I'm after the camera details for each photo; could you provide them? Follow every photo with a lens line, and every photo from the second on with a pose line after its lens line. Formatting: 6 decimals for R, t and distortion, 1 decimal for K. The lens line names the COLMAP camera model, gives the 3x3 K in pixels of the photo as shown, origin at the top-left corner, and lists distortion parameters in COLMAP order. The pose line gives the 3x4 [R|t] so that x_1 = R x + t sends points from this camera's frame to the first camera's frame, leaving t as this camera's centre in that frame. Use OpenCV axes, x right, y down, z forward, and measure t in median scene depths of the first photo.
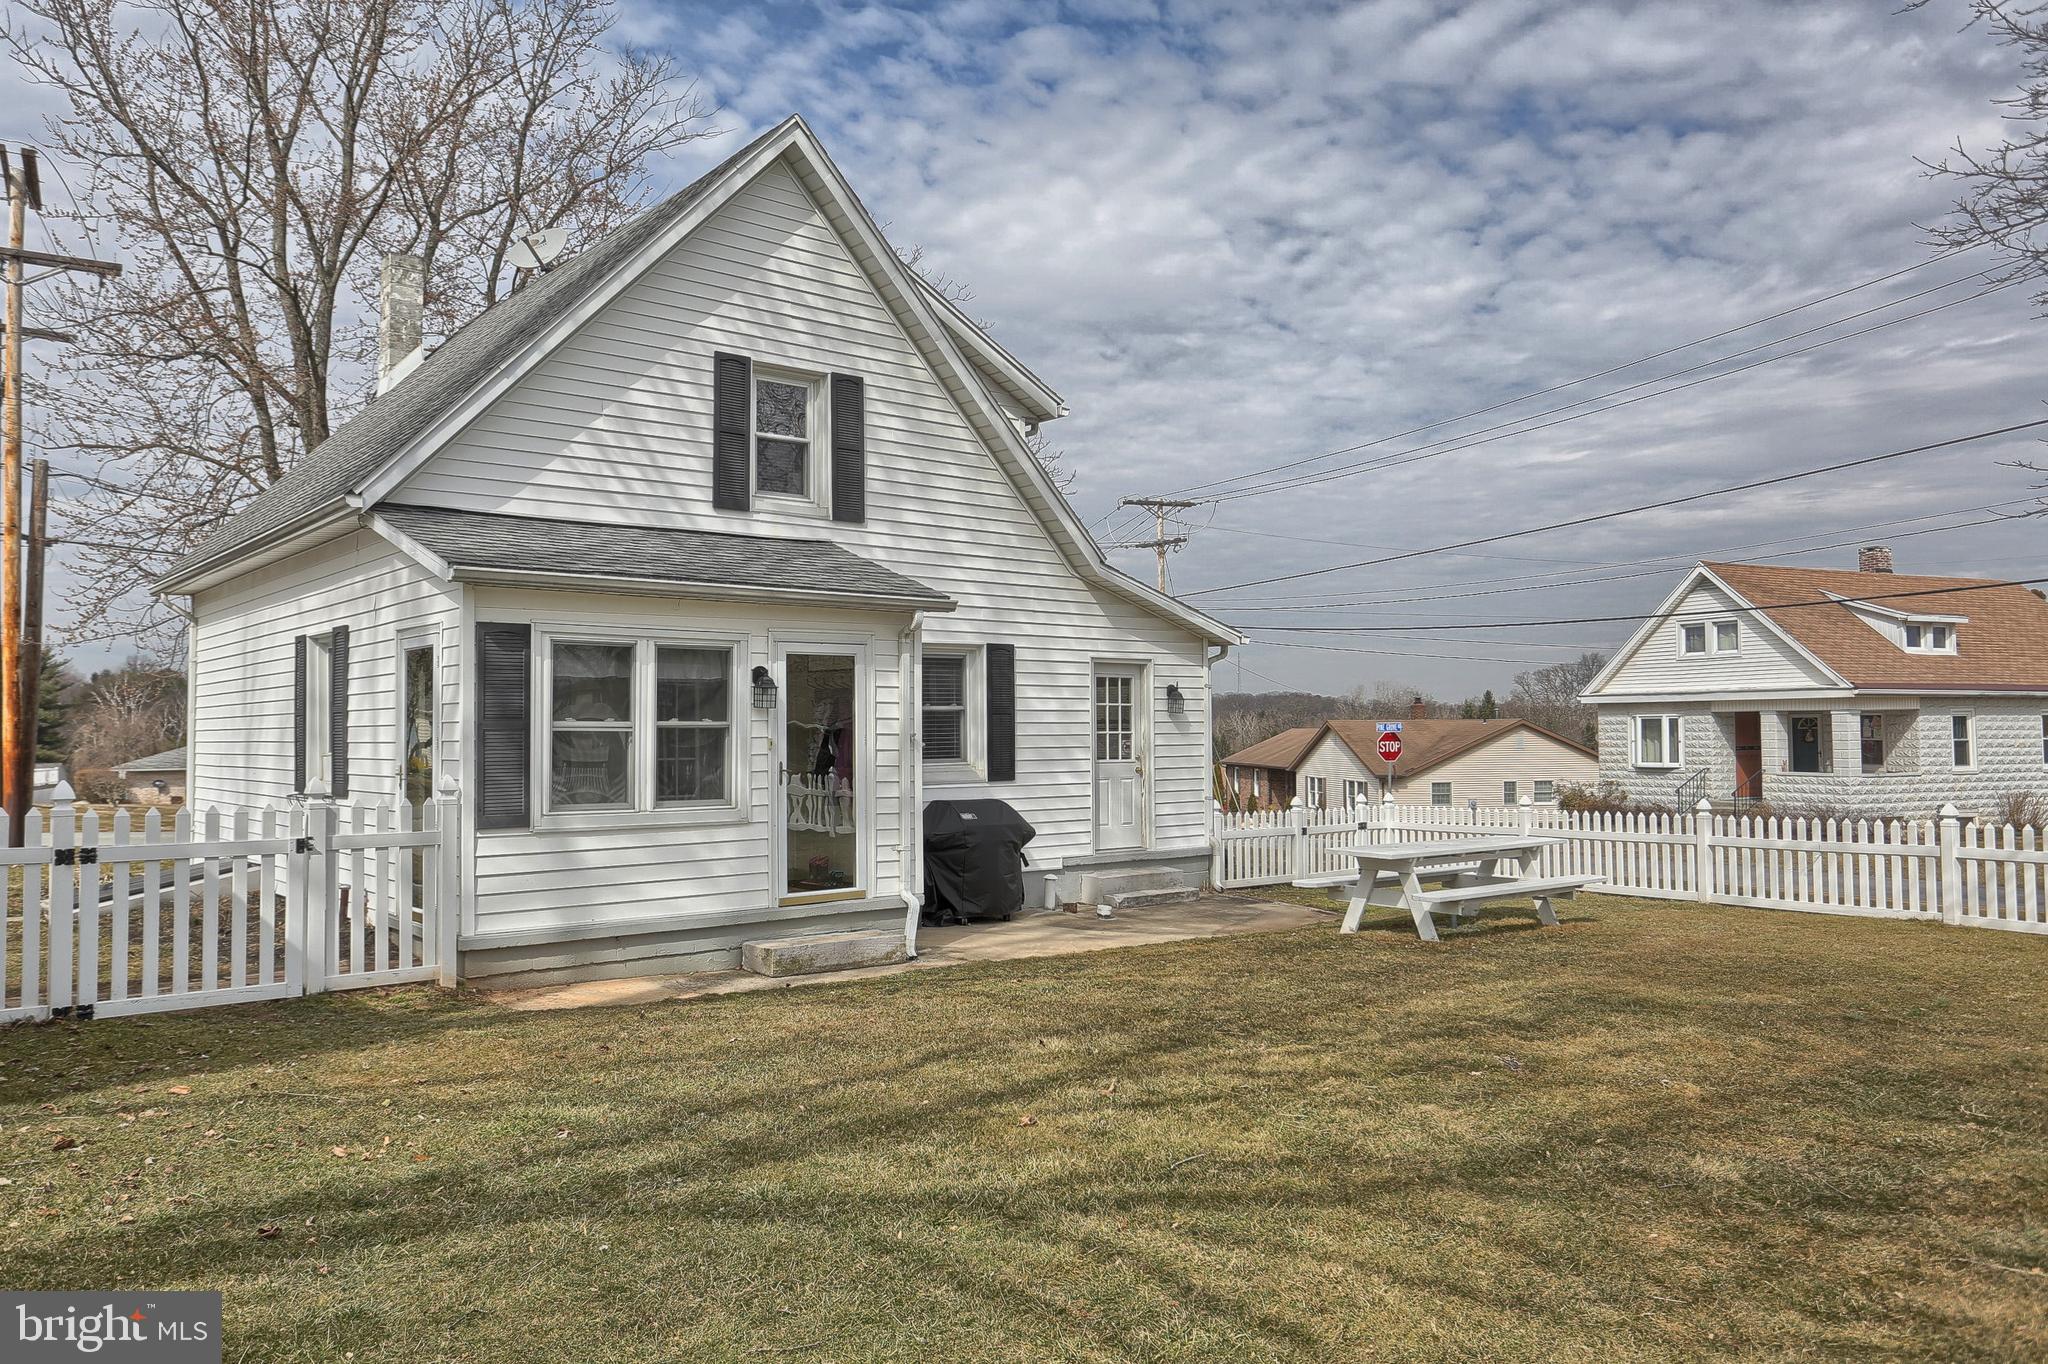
lens RADIAL K [[1508.4, 0, 1024.0], [0, 1508.4, 682.0], [0, 0, 1]] dist [-0.006014, 0.002680]
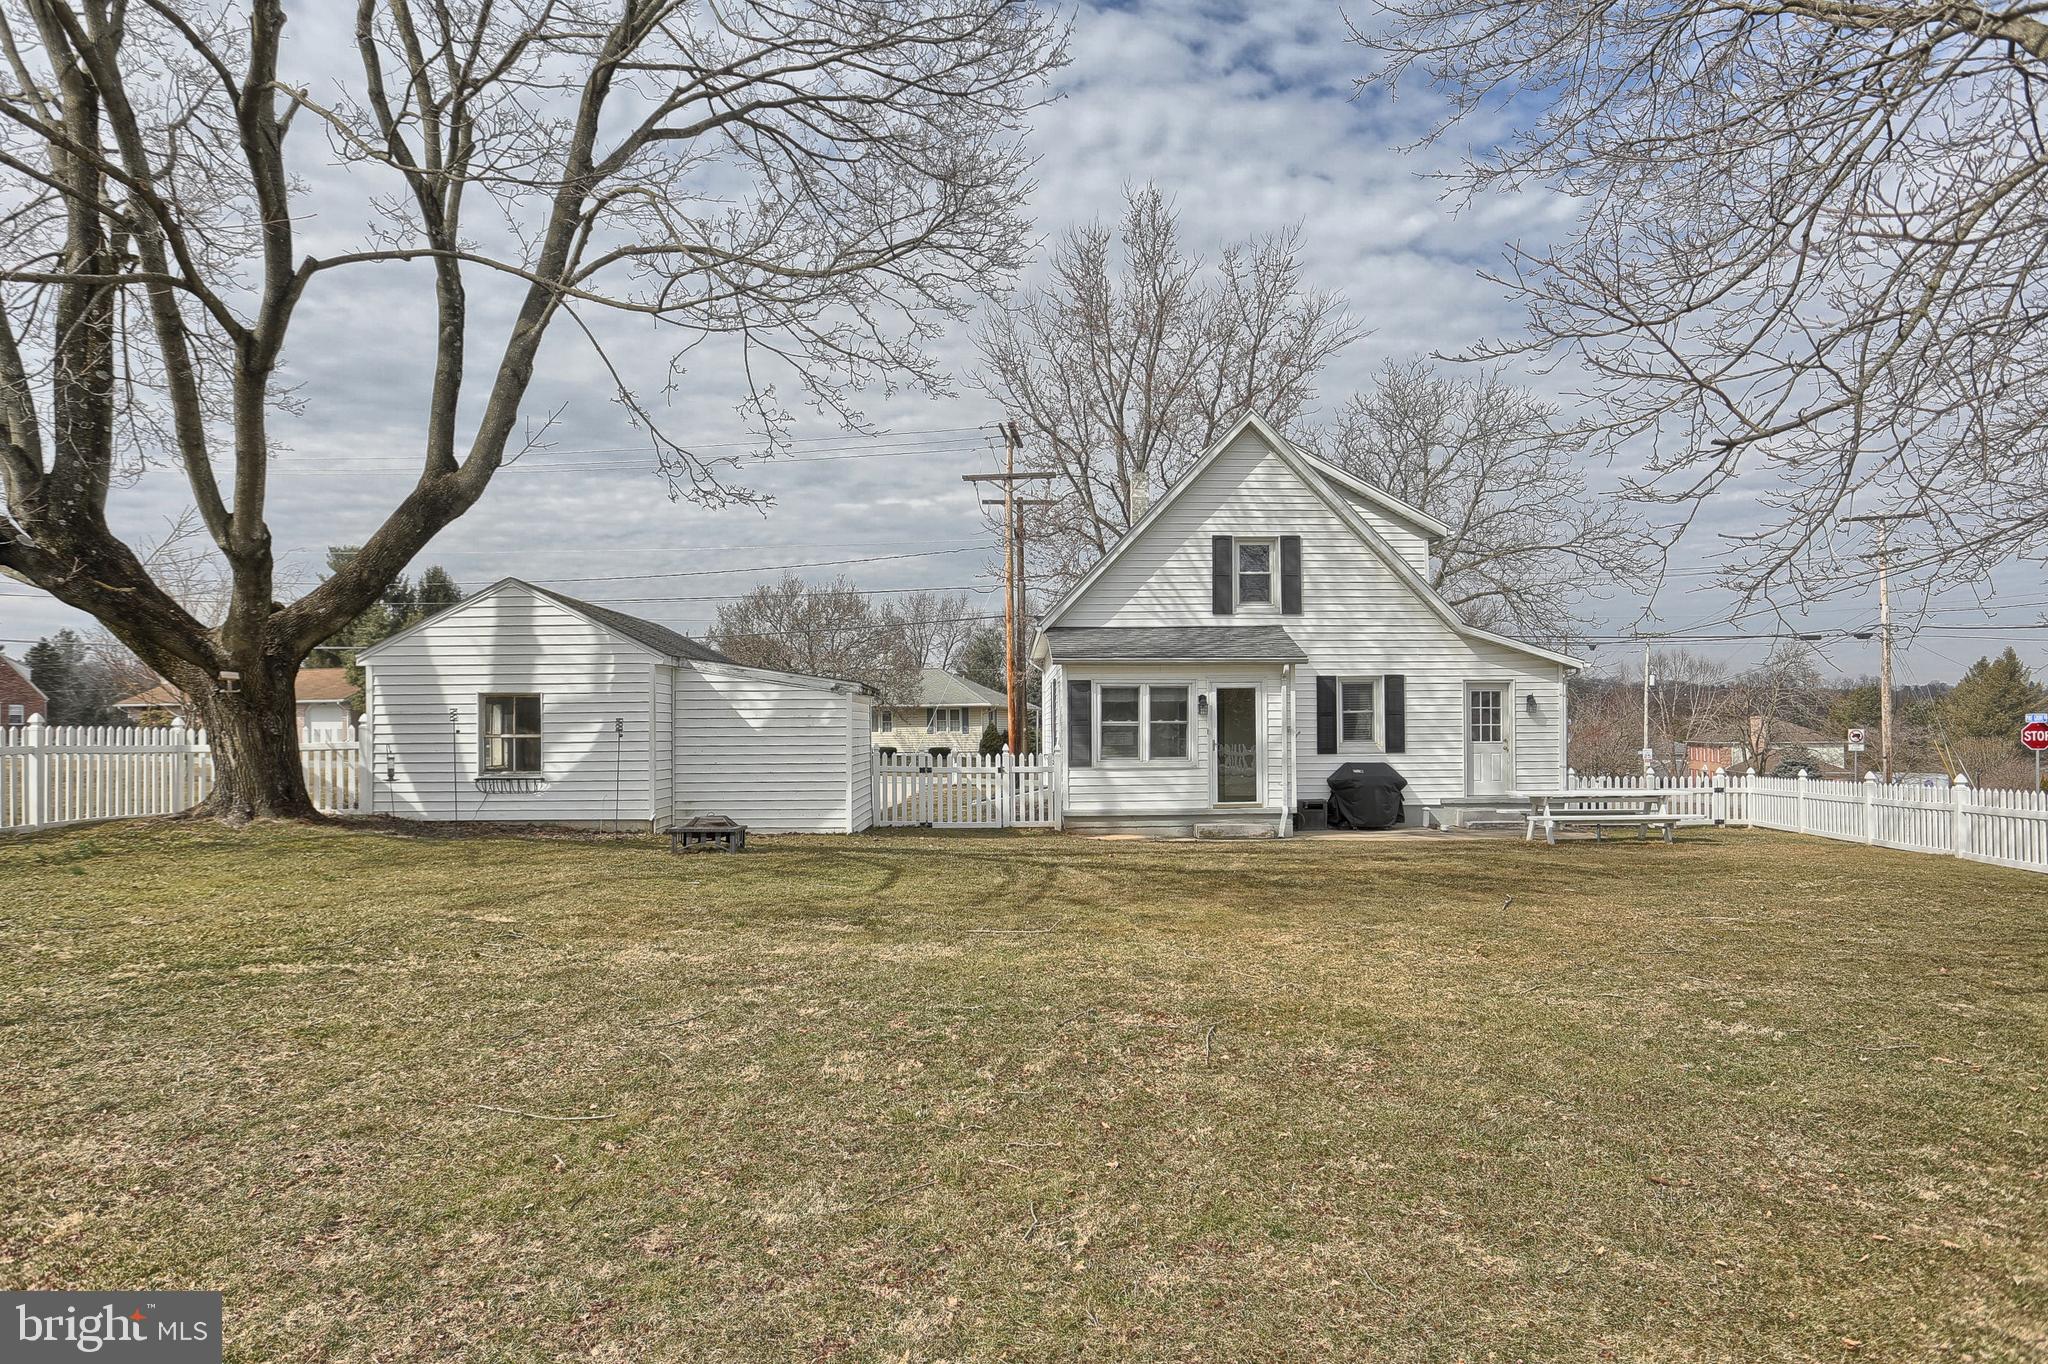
lens RADIAL K [[1266.7, 0, 1030.5], [0, 1266.7, 751.4], [0, 0, 1]] dist [-0.021483, -0.000945]
pose [[0.783788, 0.009572, -0.620955, 0.615767], [0.024288, 0.998644, 0.046050, -0.015417], [0.620554, -0.051175, 0.782492, -0.449624]]
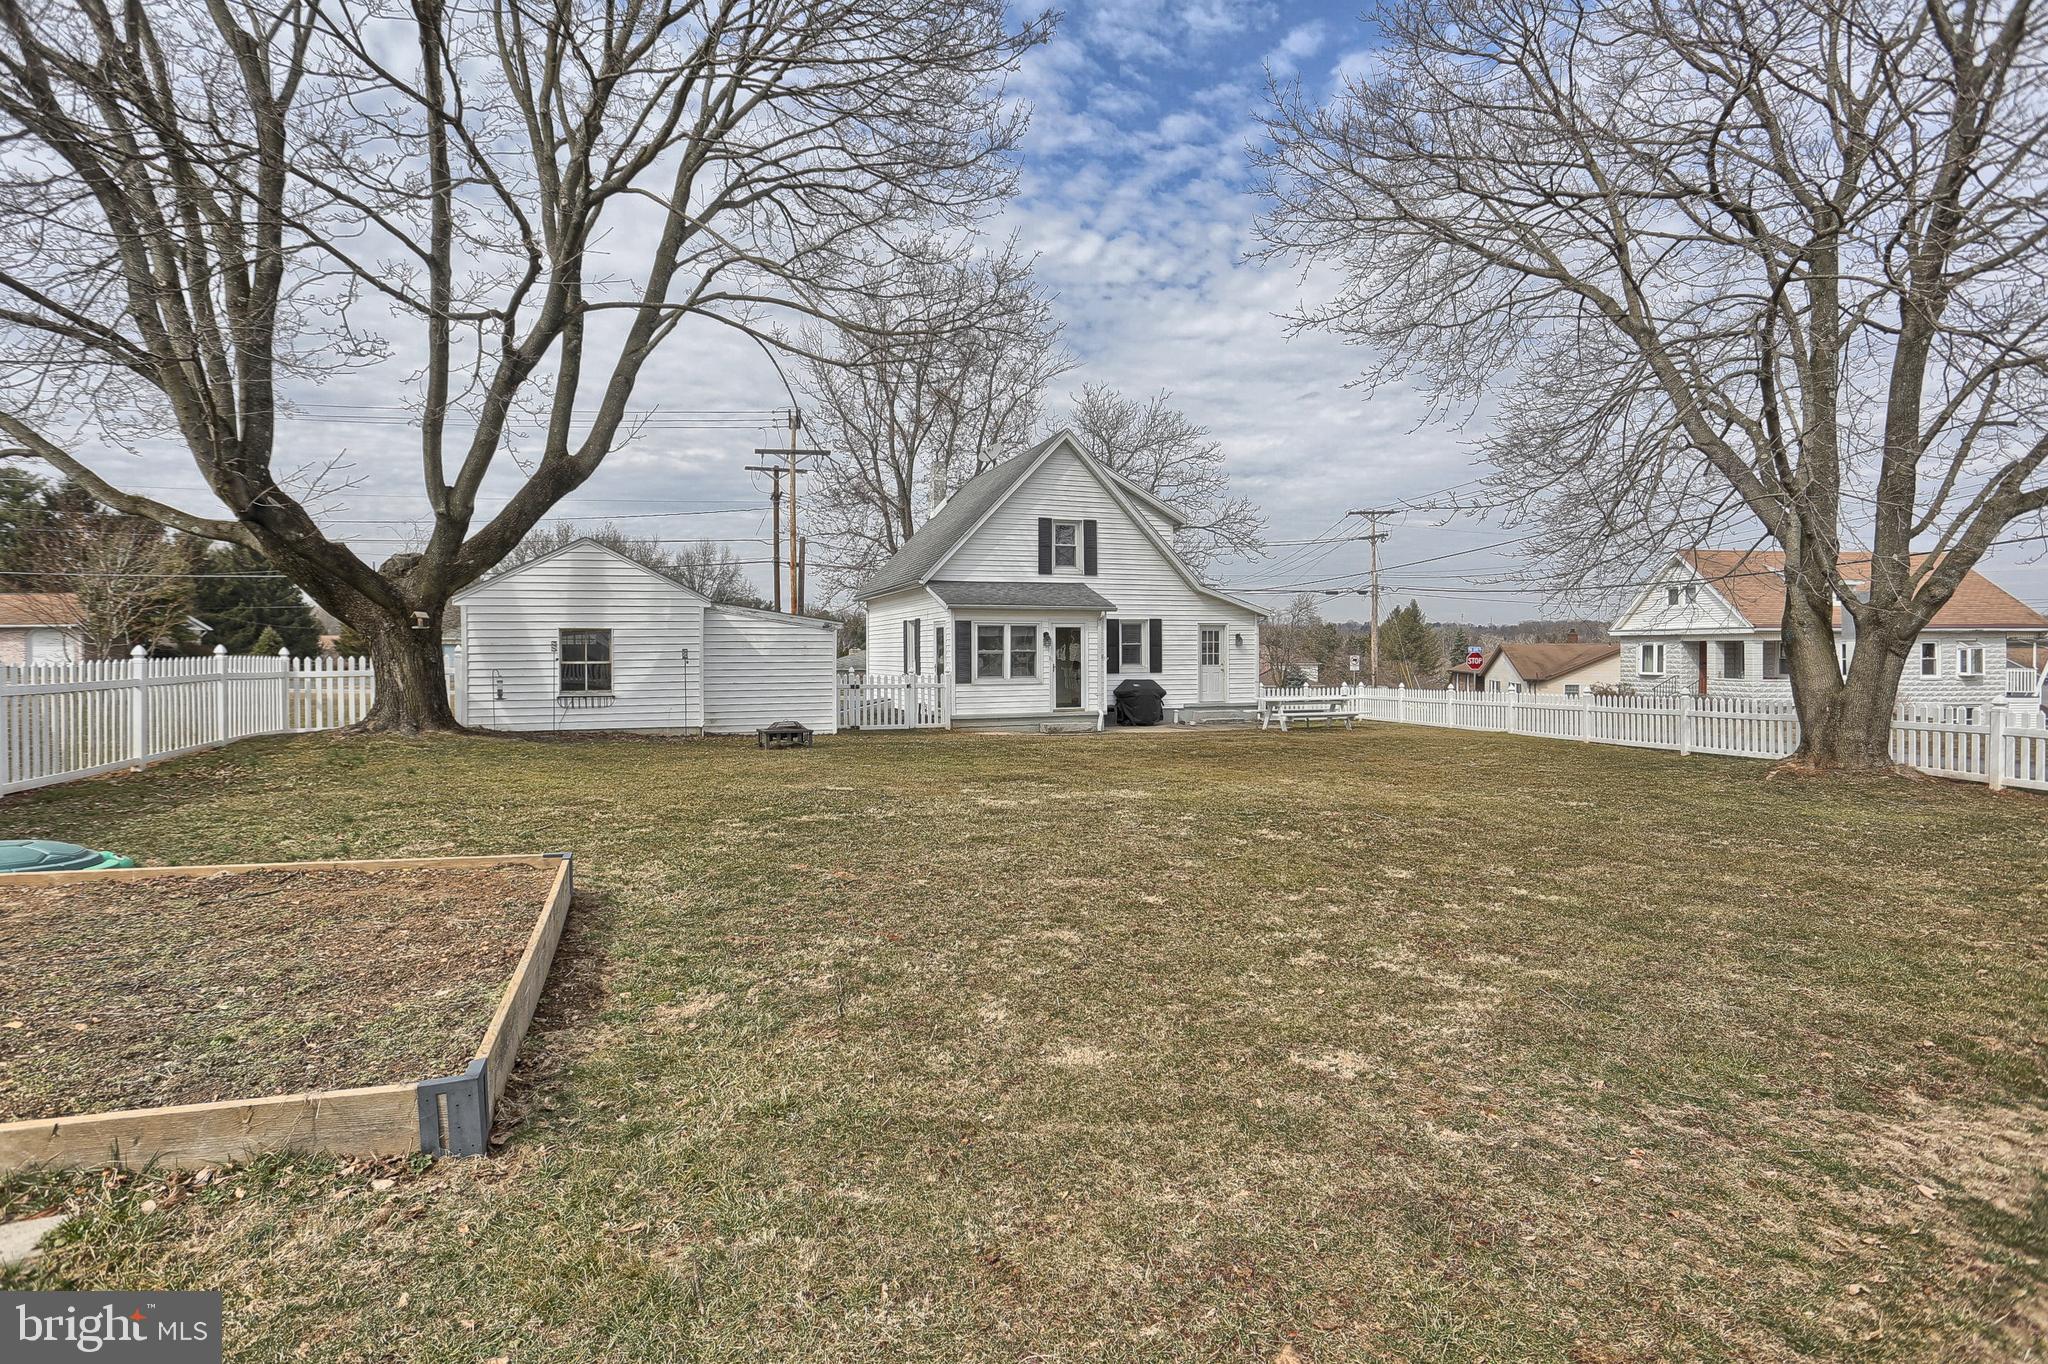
lens RADIAL K [[1056.6, 0, 999.8], [0, 1056.6, 717.8], [0, 0, 1]] dist [-0.063582, 0.035602]
pose [[0.938482, 0.022102, -0.344621, 0.385448], [0.011812, 0.995311, 0.096000, -0.035839], [0.345127, -0.094165, 0.933820, -0.831394]]
